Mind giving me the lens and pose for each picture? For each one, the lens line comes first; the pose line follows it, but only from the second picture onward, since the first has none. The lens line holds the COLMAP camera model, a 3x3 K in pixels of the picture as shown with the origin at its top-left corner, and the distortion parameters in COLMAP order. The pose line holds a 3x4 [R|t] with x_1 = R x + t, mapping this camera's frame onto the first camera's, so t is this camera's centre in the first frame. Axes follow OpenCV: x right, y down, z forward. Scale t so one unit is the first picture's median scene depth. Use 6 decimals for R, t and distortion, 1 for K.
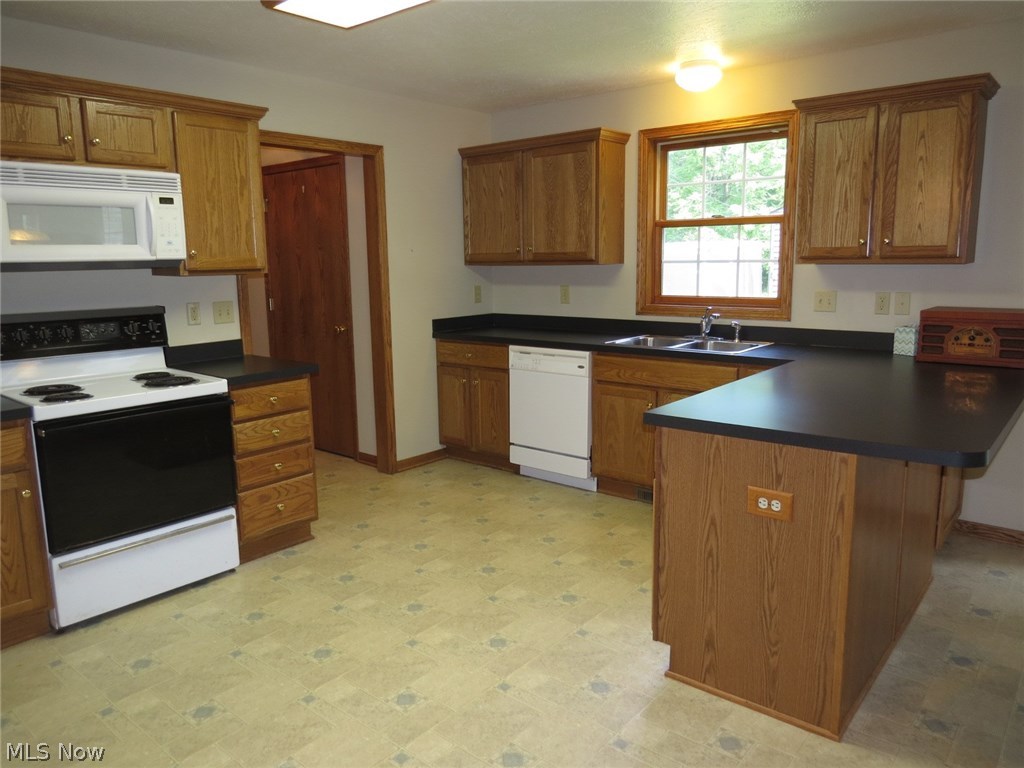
lens RADIAL K [[730.4, 0, 512.0], [0, 730.4, 384.0], [0, 0, 1]] dist [-0.006411, -0.002089]
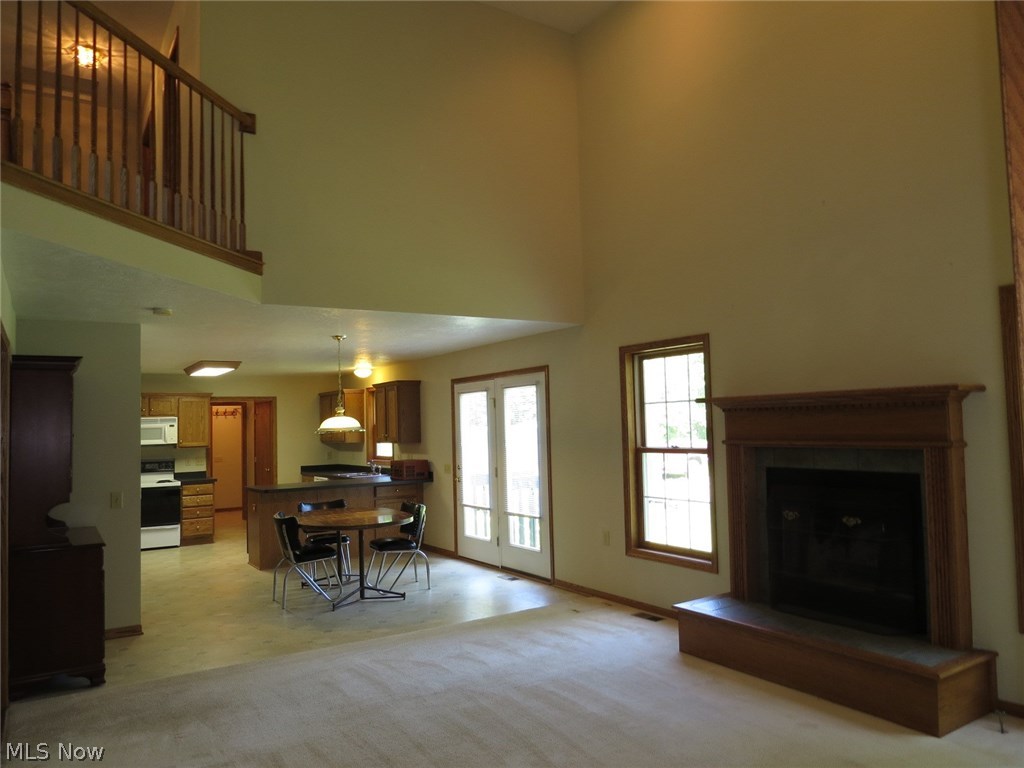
lens RADIAL K [[730.4, 0, 512.0], [0, 730.4, 384.0], [0, 0, 1]] dist [-0.006411, -0.002089]
pose [[0.953599, -0.032937, -0.299274, 1.858362], [-0.035335, 0.974886, -0.219882, 0.216856], [0.299000, 0.220254, 0.928486, -1.527668]]
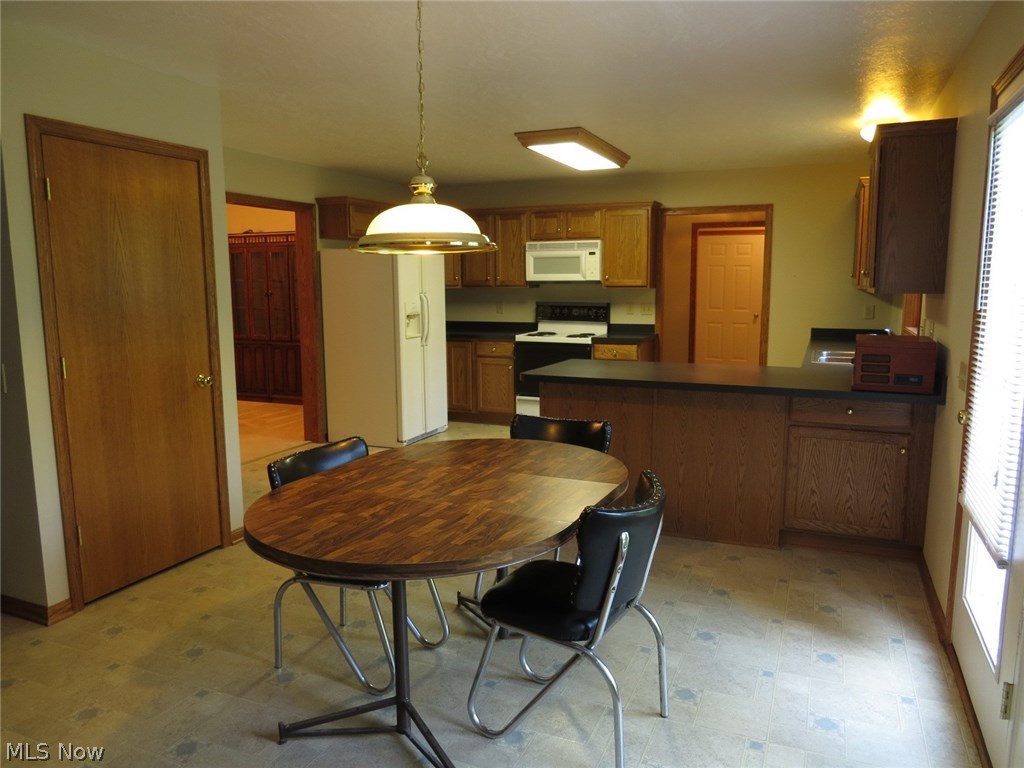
lens RADIAL K [[730.4, 0, 512.0], [0, 730.4, 384.0], [0, 0, 1]] dist [-0.006411, -0.002089]
pose [[0.279117, 0.142832, -0.949575, 1.493892], [-0.165268, 0.981265, 0.099020, -0.045212], [0.945928, 0.129296, 0.297493, 0.175793]]
